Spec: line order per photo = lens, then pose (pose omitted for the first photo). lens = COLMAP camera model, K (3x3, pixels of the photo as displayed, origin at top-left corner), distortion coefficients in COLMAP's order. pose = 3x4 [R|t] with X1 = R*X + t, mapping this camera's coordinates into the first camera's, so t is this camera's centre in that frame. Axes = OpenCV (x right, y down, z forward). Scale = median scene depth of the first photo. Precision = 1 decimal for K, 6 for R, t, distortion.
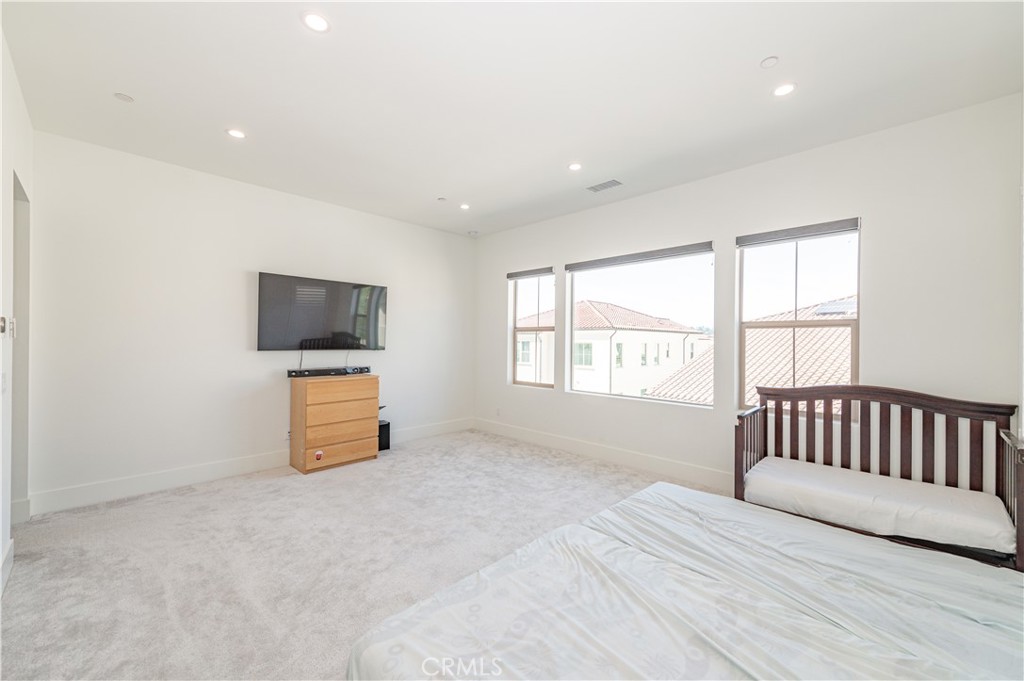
lens RADIAL K [[401.5, 0, 512.5], [0, 401.5, 342.0], [0, 0, 1]] dist [0.019048, -0.006507]
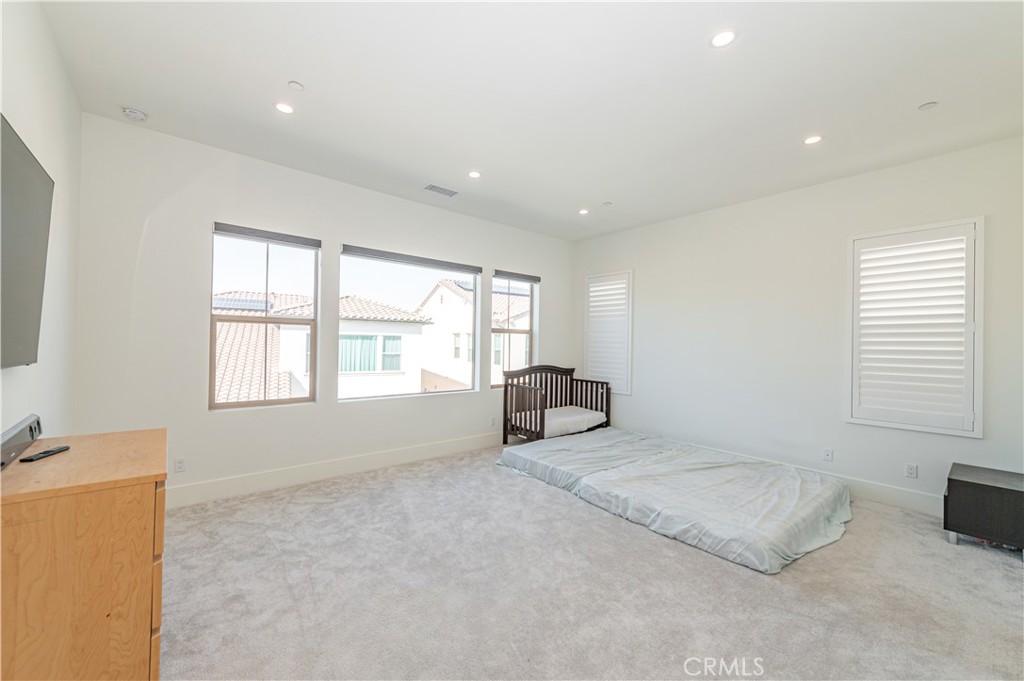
lens RADIAL K [[401.5, 0, 512.5], [0, 401.5, 342.0], [0, 0, 1]] dist [0.019048, -0.006507]
pose [[0.096469, -0.003893, 0.995328, -0.729280], [-0.015416, 0.999867, 0.005405, -0.007462], [-0.995217, -0.015866, 0.096396, 0.661687]]
